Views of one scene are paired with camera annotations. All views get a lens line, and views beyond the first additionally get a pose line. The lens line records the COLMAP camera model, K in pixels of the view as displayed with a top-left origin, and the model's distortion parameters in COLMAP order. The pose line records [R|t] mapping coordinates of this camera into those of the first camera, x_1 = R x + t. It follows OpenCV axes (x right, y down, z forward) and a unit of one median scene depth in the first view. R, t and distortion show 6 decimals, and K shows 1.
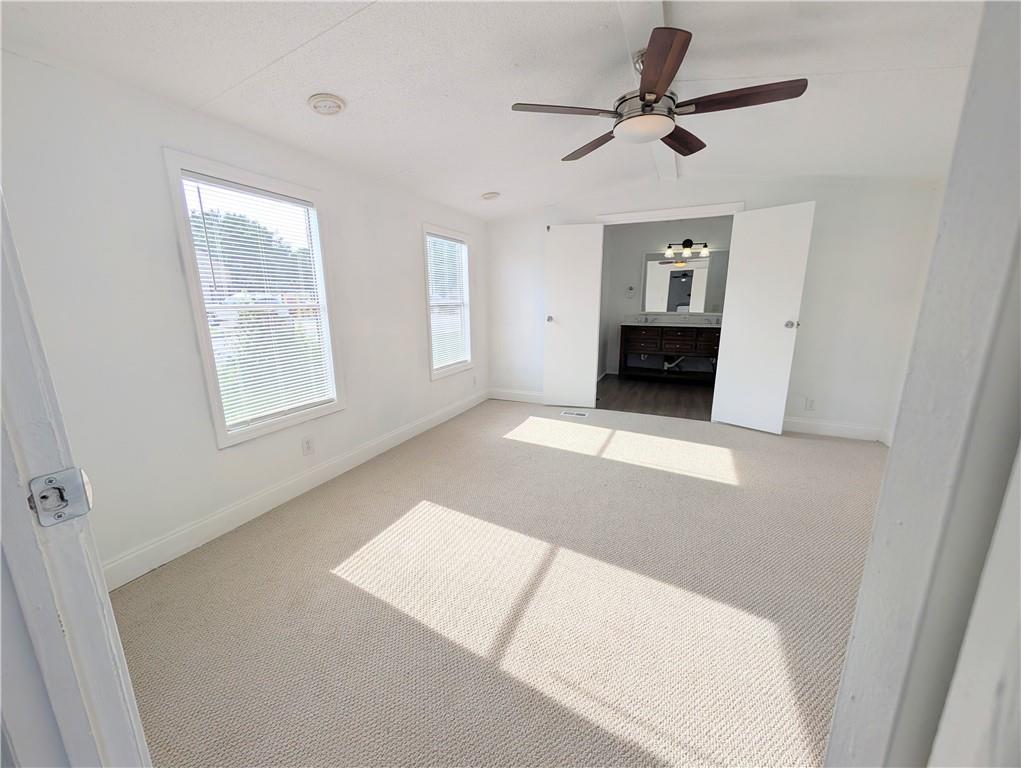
lens RADIAL K [[388.6, 0, 514.3], [0, 388.6, 381.5], [0, 0, 1]] dist [0.001183, 0.000160]
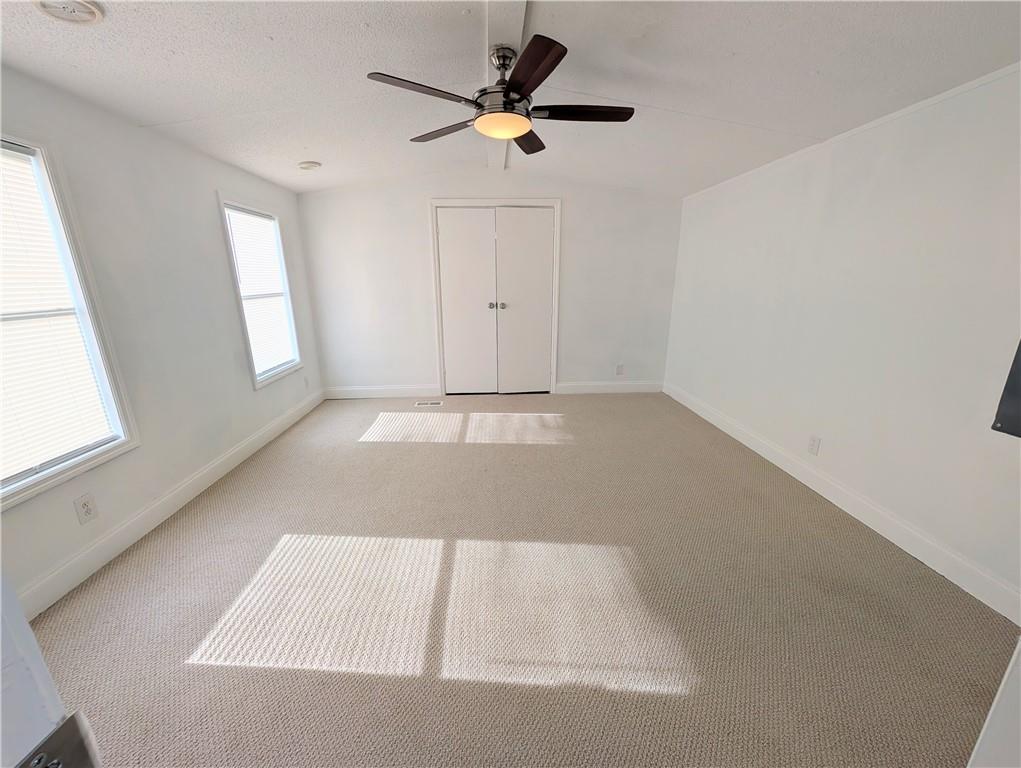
lens RADIAL K [[388.6, 0, 514.3], [0, 388.6, 381.5], [0, 0, 1]] dist [0.001183, 0.000160]
pose [[0.890881, -0.119348, 0.438277, -0.165393], [0.097723, 0.992630, 0.071664, -0.047145], [-0.443600, -0.021014, 0.895979, 0.052203]]
